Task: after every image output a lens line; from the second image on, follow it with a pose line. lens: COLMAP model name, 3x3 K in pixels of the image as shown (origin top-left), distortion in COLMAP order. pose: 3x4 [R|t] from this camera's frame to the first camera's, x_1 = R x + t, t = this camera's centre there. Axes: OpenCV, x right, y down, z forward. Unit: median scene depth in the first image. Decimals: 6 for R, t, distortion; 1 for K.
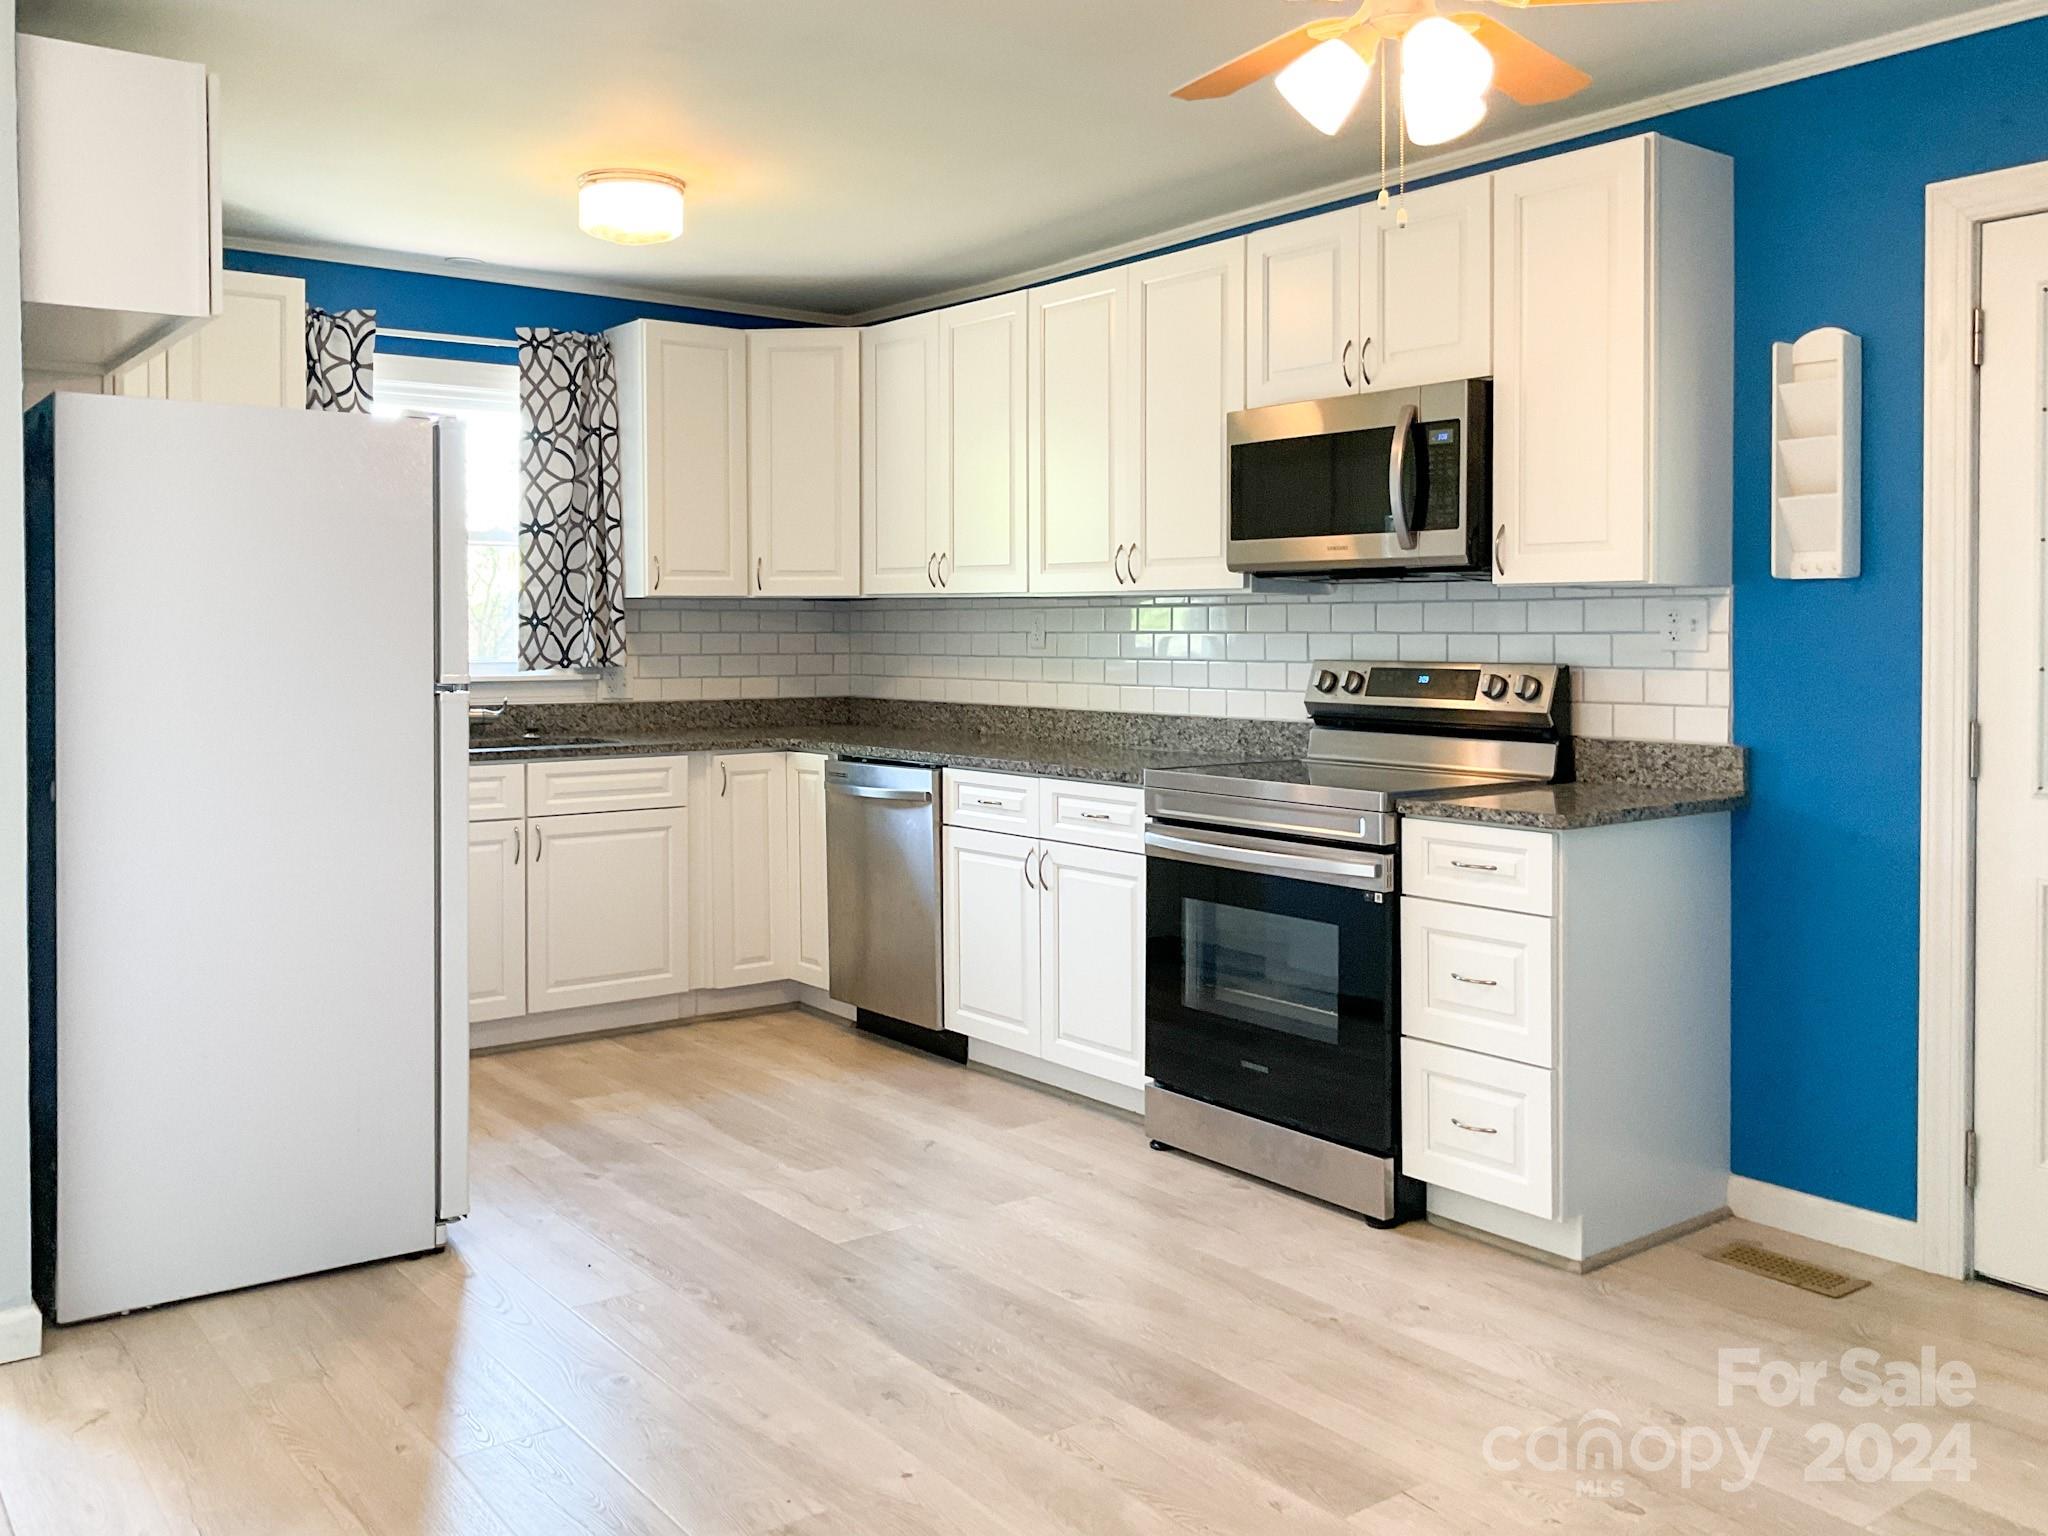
lens RADIAL K [[1751.7, 0, 1025.7], [0, 1751.7, 683.6], [0, 0, 1]] dist [-0.007439, -0.005778]
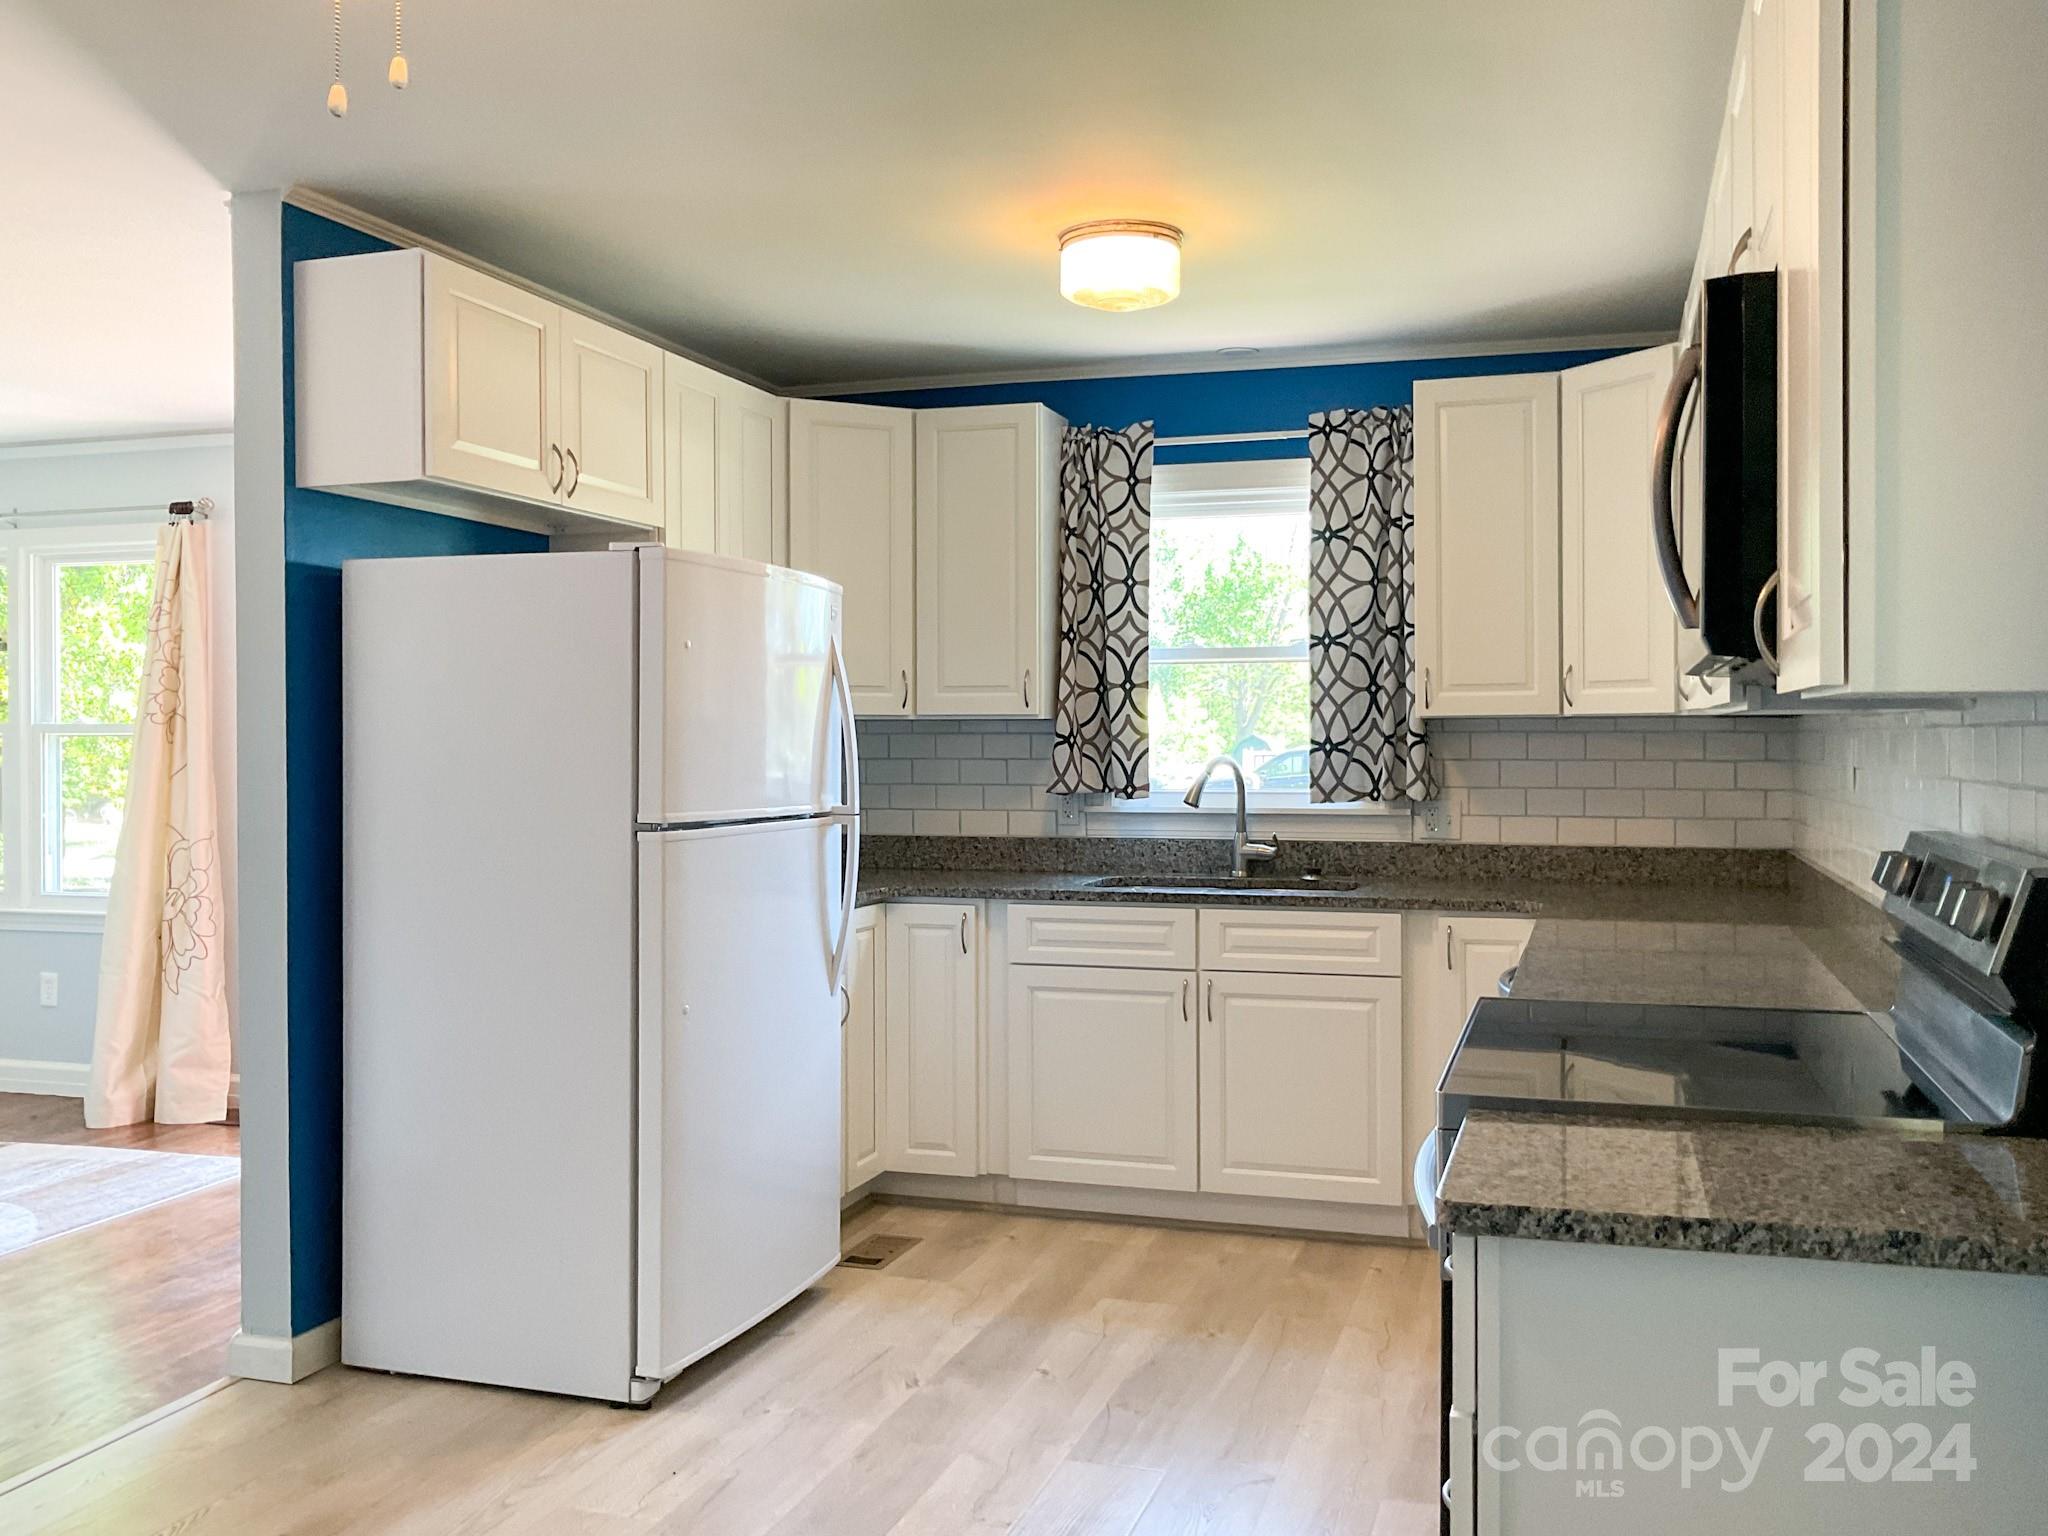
lens RADIAL K [[1783.3, 0, 1024.0], [0, 1783.3, 768.0], [0, 0, 1]] dist [-0.007128, 0.049304]
pose [[0.577580, 0.013524, -0.816222, 0.359331], [-0.023861, 0.999715, -0.000320, -0.021076], [0.815986, 0.019661, 0.577738, 0.362523]]
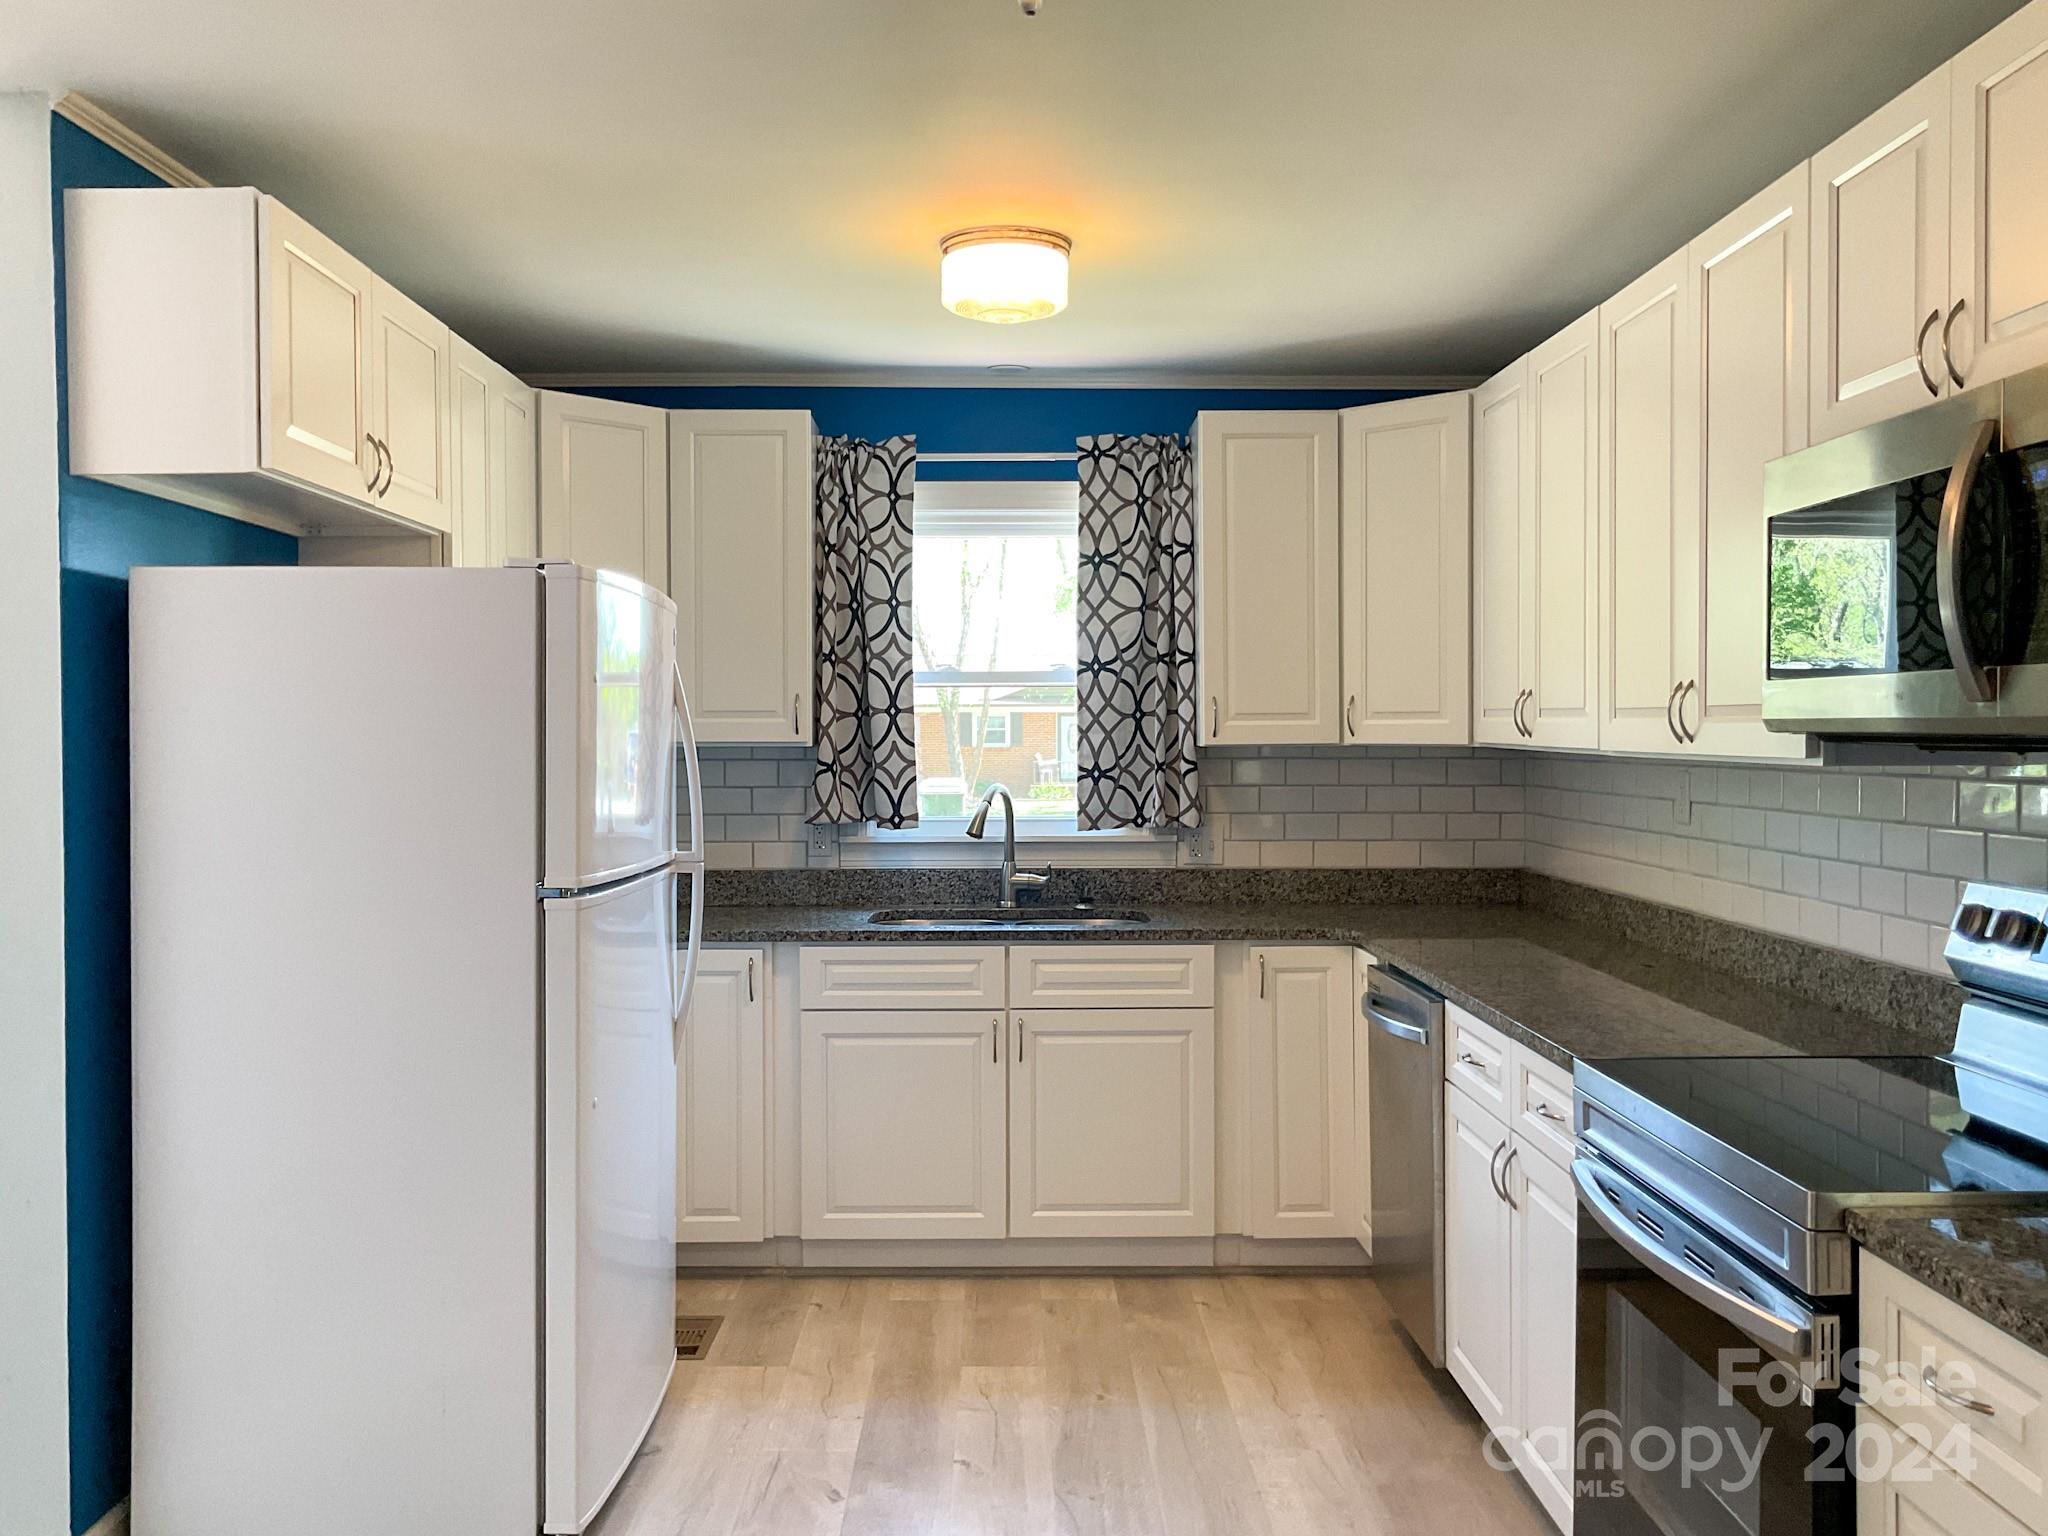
lens RADIAL K [[1734.8, 0, 1002.8], [0, 1734.8, 772.3], [0, 0, 1]] dist [-0.000359, 0.013307]
pose [[0.800144, 0.012407, -0.599679, 0.198179], [-0.016527, 0.999862, -0.001366, -0.034307], [0.599580, 0.011004, 0.800239, 0.285007]]
